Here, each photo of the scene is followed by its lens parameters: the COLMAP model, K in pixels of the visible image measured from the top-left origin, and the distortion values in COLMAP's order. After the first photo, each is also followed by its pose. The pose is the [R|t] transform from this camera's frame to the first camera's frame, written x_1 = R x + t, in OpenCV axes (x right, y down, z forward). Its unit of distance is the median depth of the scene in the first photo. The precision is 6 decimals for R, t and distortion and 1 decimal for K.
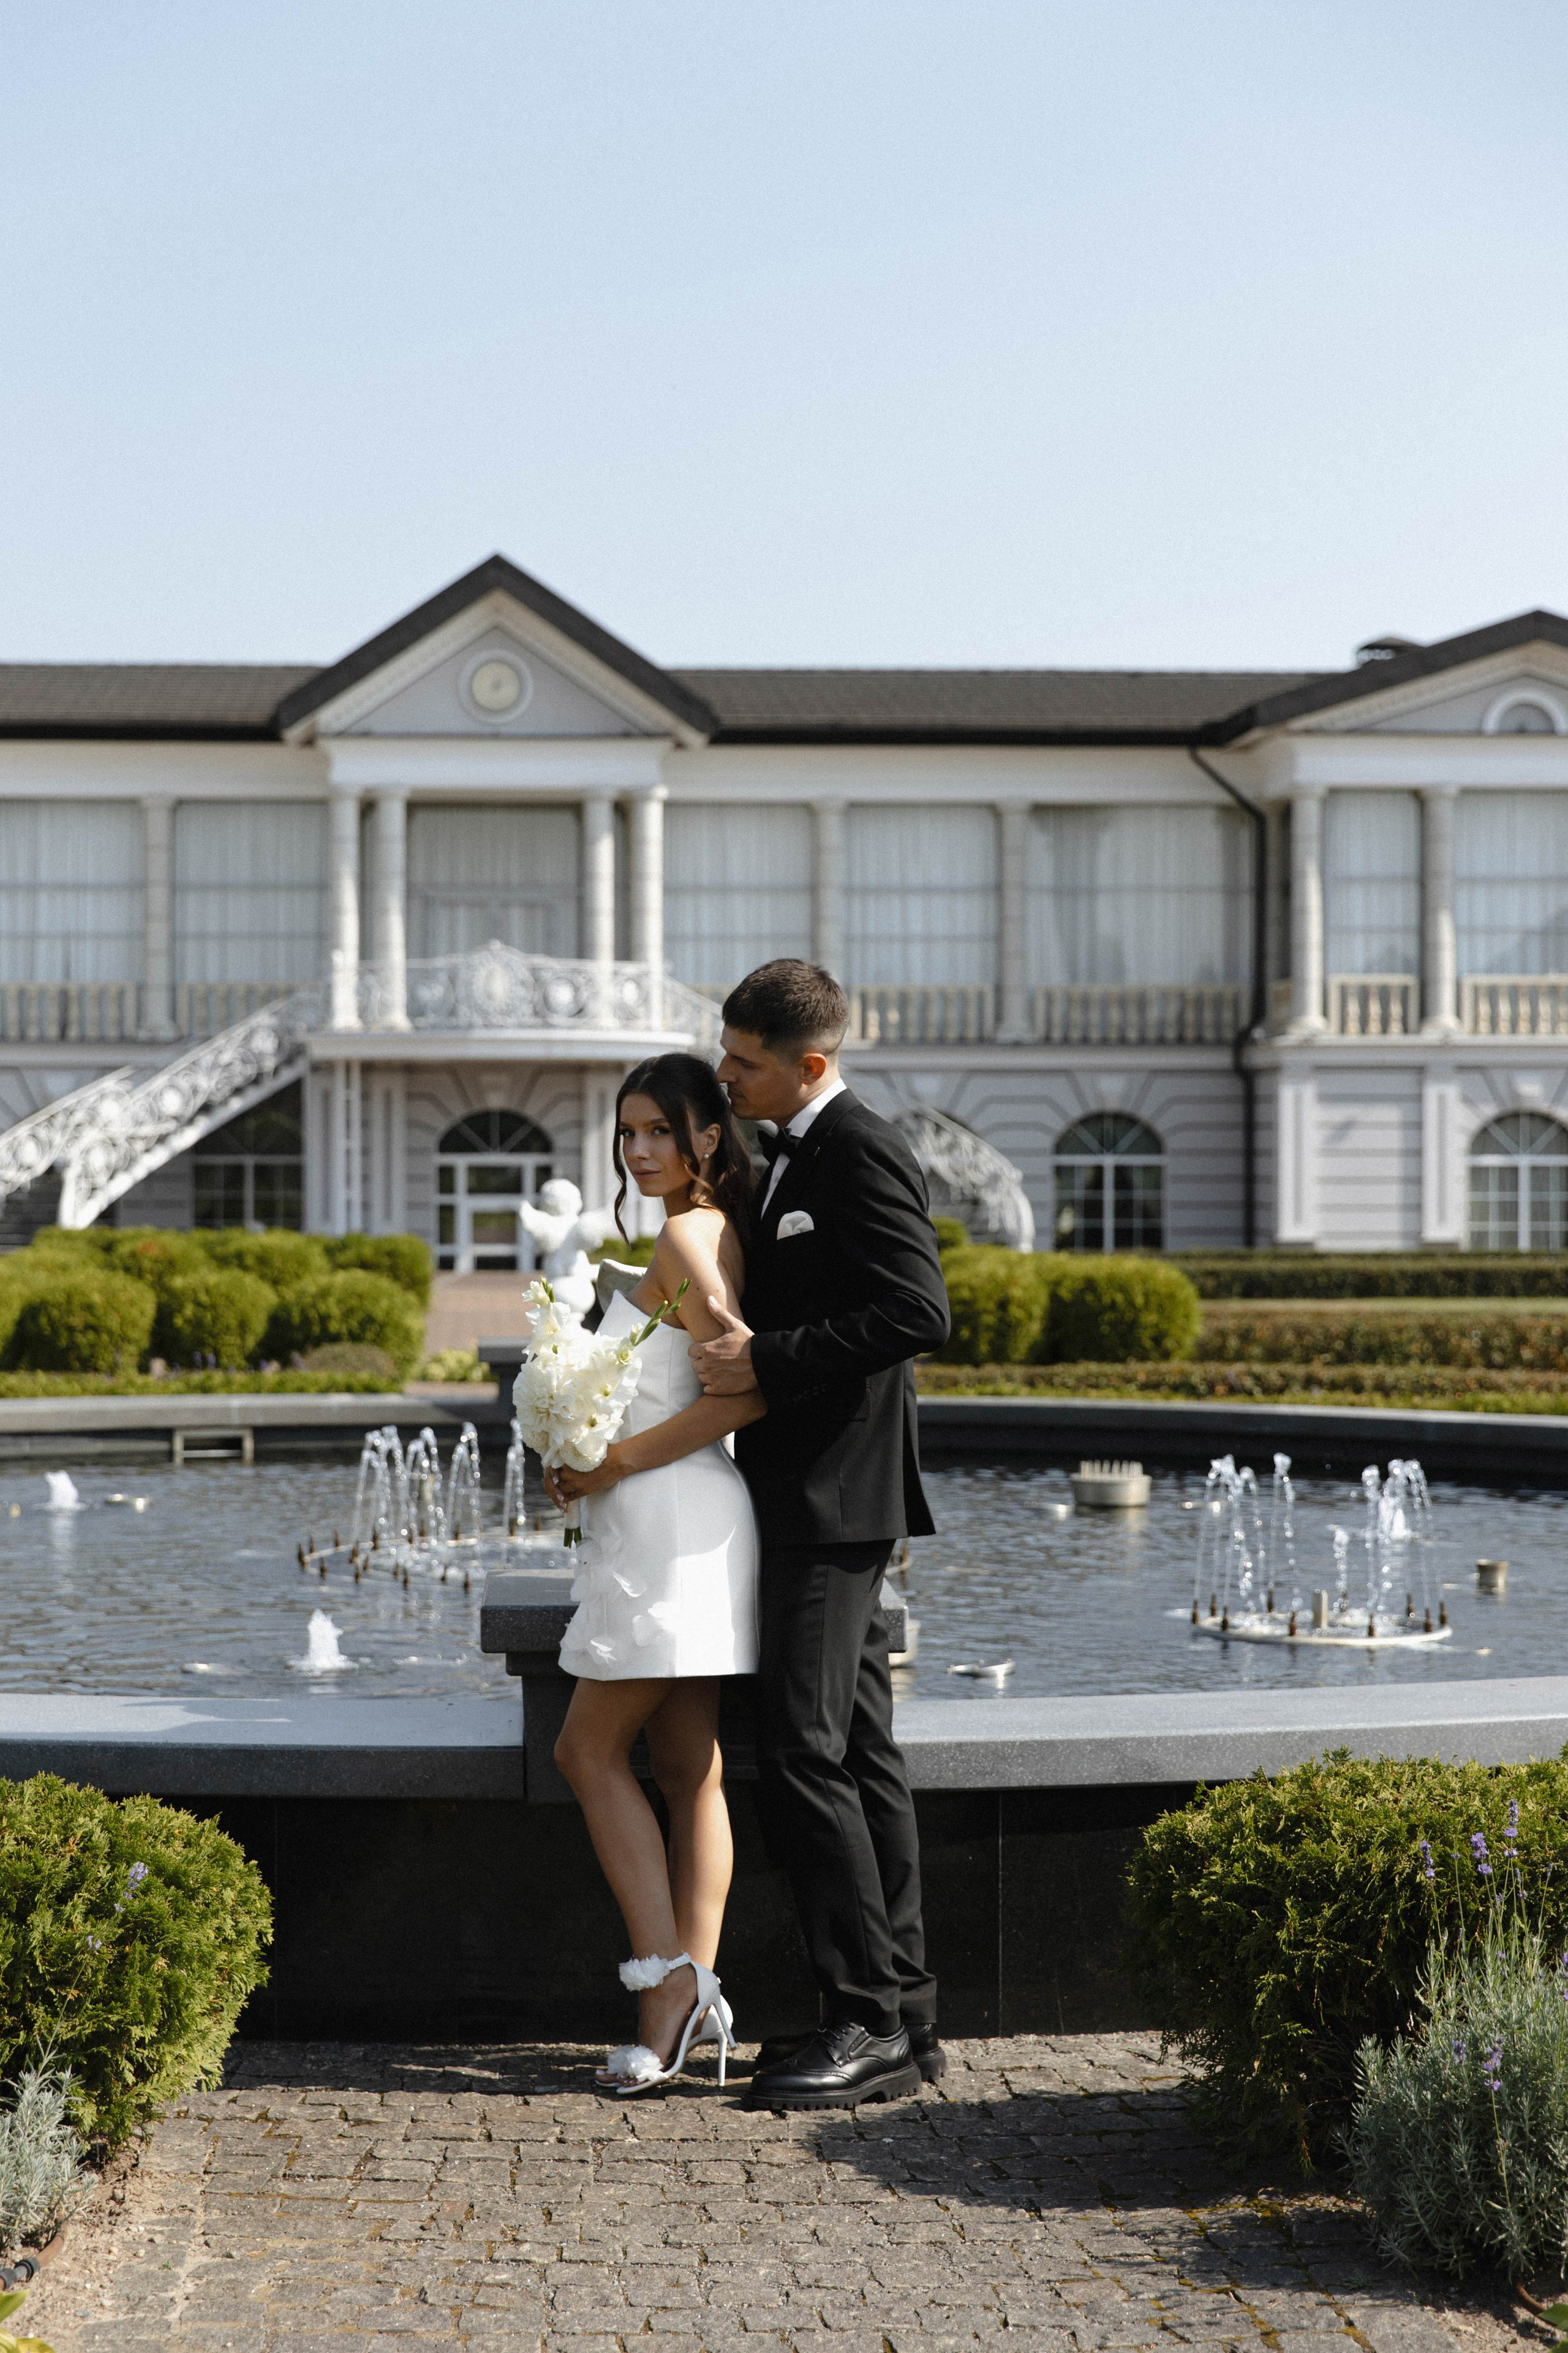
lens RADIAL K [[4244.7, 0, 783.1], [0, 4244.7, 1176.0], [0, 0, 1]] dist [-0.050387, 0.000000]
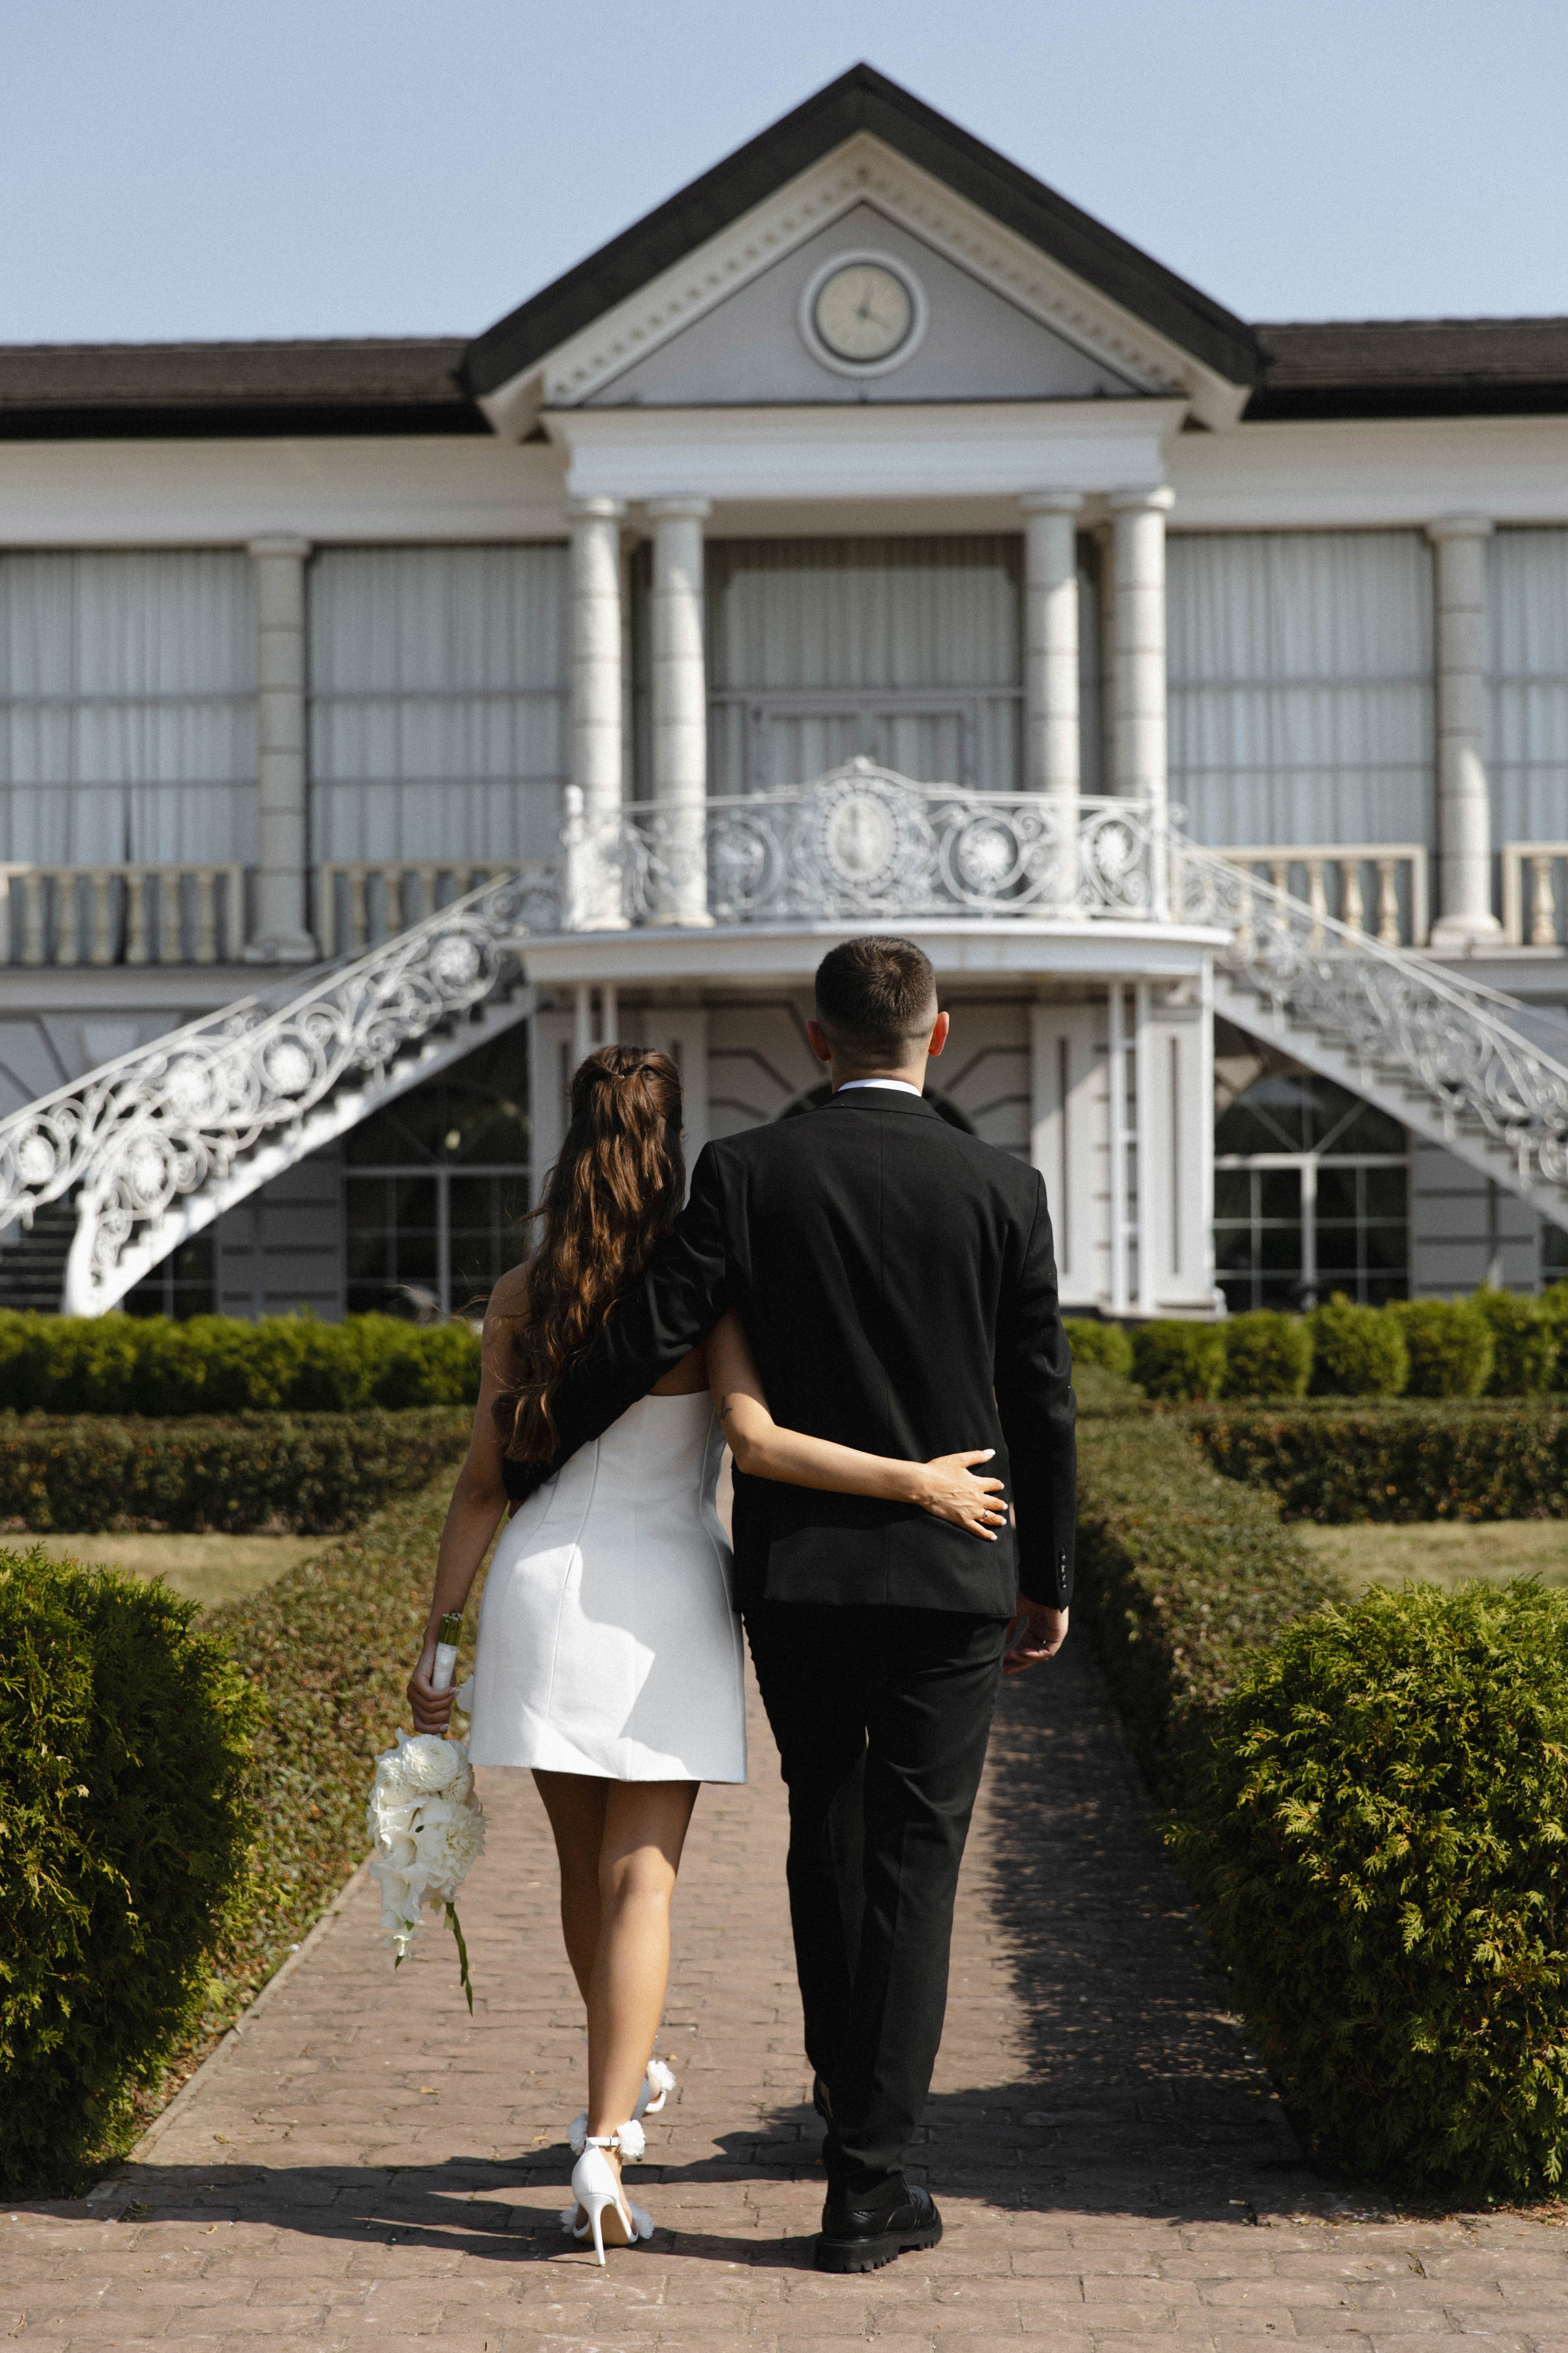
lens RADIAL K [[4688.9, 0, 782.5], [0, 4688.9, 1175.7], [0, 0, 1]] dist [-0.004820, 0.000000]
pose [[0.995170, -0.008898, -0.097764, -0.019009], [0.008677, 0.999959, -0.002681, -0.001057], [0.097784, 0.001820, 0.995206, 0.382582]]
